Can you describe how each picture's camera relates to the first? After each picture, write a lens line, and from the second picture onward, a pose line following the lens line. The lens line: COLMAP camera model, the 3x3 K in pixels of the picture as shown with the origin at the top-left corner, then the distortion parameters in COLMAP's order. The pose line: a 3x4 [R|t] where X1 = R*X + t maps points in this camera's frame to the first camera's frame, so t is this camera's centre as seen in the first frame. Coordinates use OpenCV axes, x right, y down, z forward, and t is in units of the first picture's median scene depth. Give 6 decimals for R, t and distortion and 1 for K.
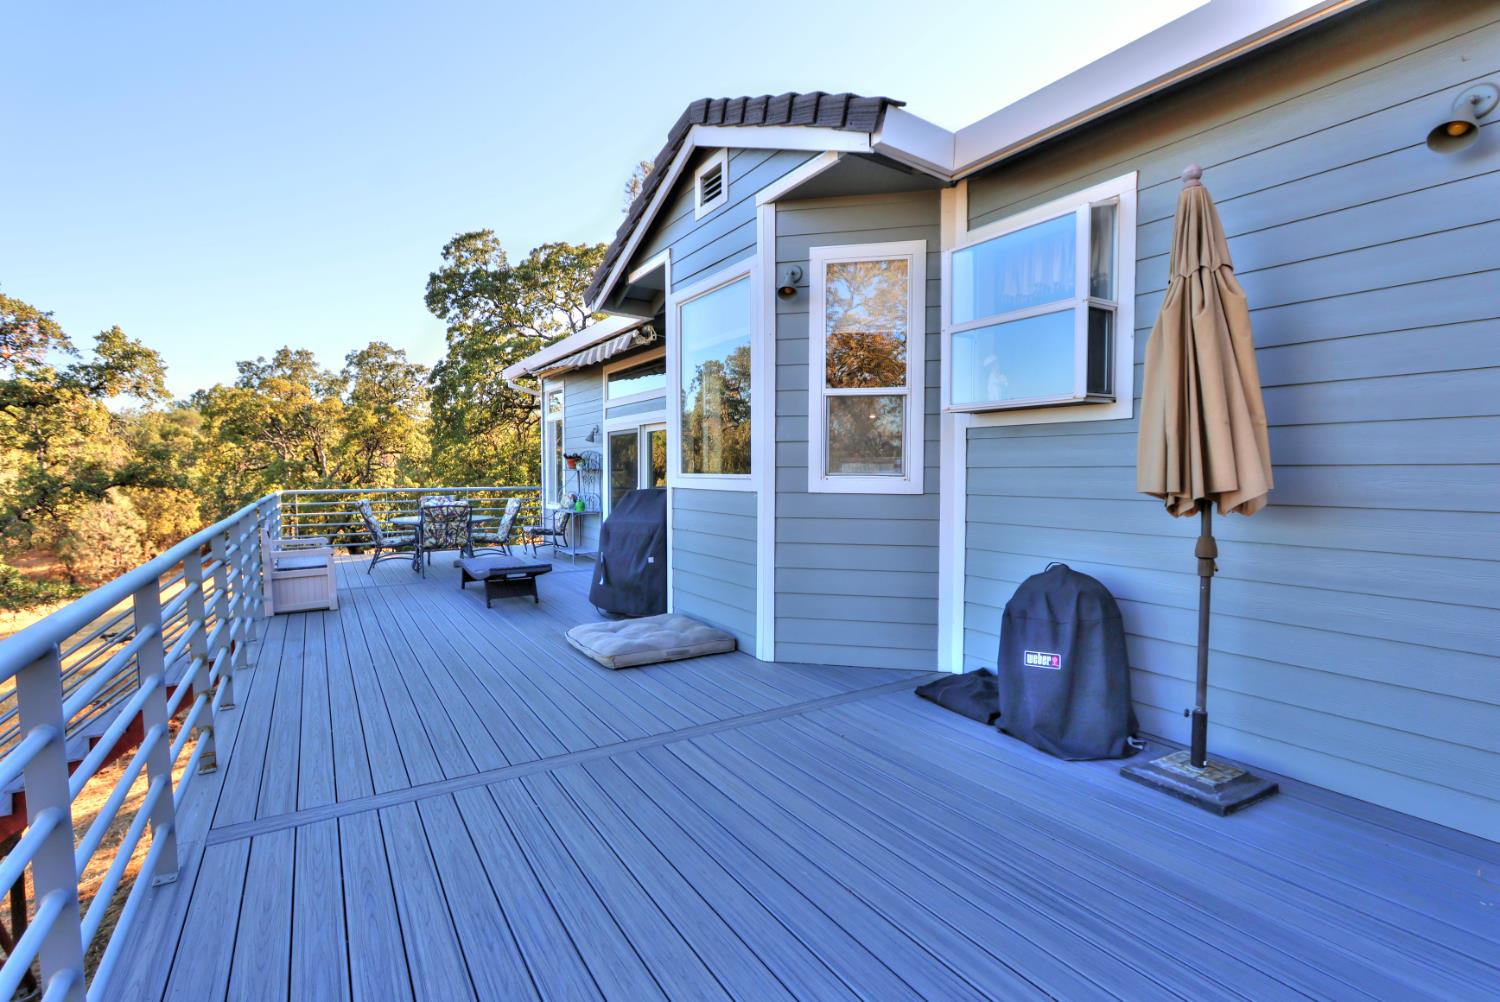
lens RADIAL K [[694.5, 0, 734.0], [0, 694.5, 494.8], [0, 0, 1]] dist [-0.004464, -0.000459]
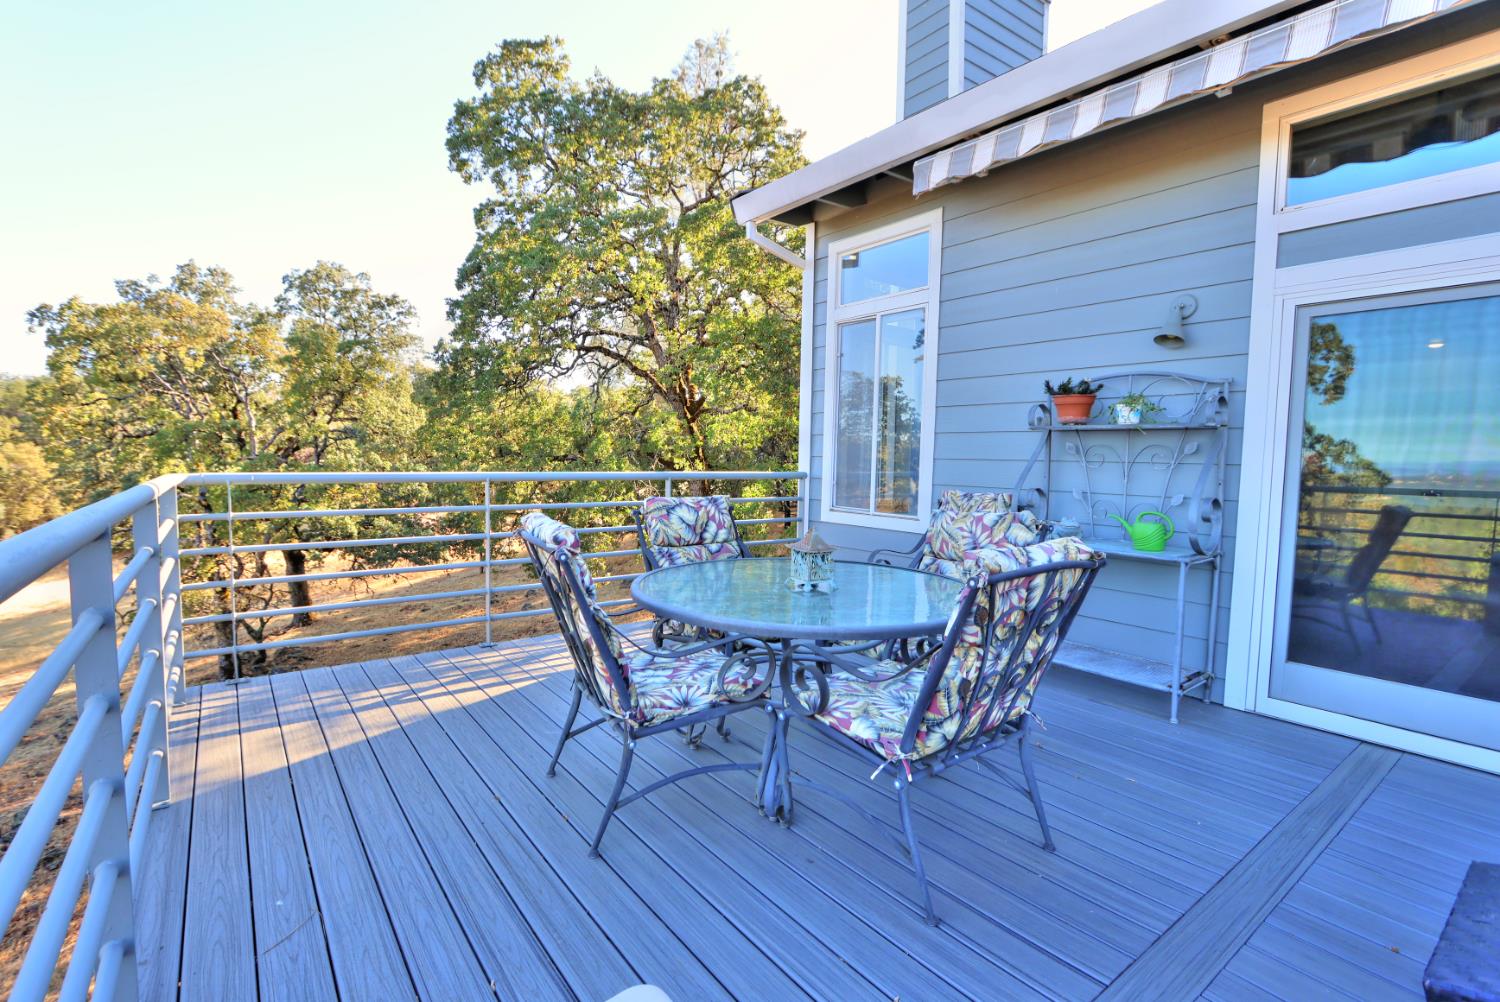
lens RADIAL K [[696.9, 0, 750.0], [0, 696.9, 501.0], [0, 0, 1]] dist [-0.020973, 0.000059]
pose [[0.994147, 0.012150, 0.107352, -0.167393], [-0.015524, 0.999409, 0.030656, -0.004514], [-0.106916, -0.032144, 0.993748, 0.259792]]
